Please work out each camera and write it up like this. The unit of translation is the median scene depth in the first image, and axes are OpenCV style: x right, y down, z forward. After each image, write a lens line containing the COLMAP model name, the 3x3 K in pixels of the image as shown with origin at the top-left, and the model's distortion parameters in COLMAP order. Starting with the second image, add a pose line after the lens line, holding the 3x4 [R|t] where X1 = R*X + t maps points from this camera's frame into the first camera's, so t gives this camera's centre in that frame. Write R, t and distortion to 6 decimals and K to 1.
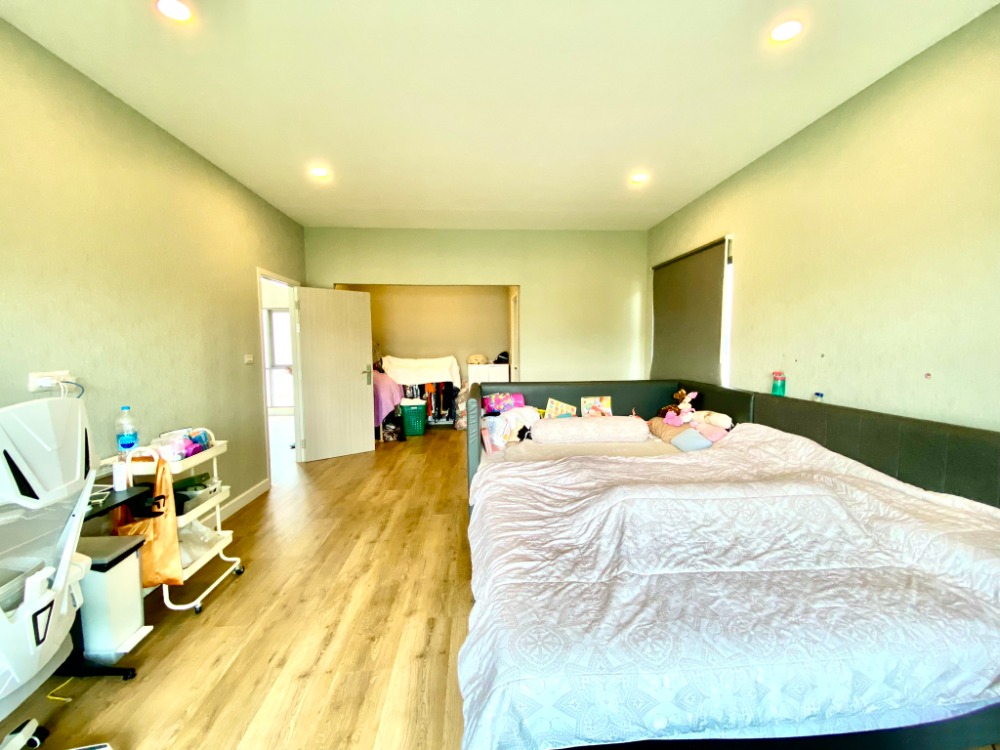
lens RADIAL K [[405.0, 0, 494.0], [0, 405.0, 374.6], [0, 0, 1]] dist [0.028583, -0.022741]
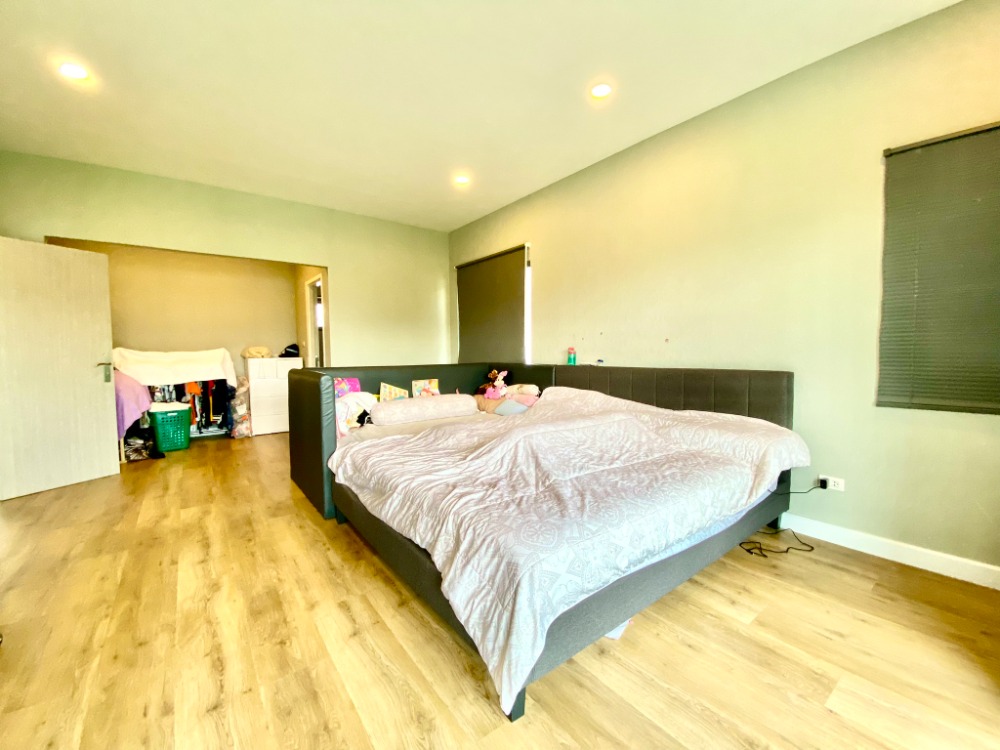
lens RADIAL K [[398.3, 0, 500.0], [0, 398.3, 375.0], [0, 0, 1]] dist [0.072059, -0.050437]
pose [[0.834208, -0.032318, 0.550501, -0.184166], [0.040108, 0.999193, -0.002118, 0.061273], [-0.549989, 0.023846, 0.834832, 0.025329]]
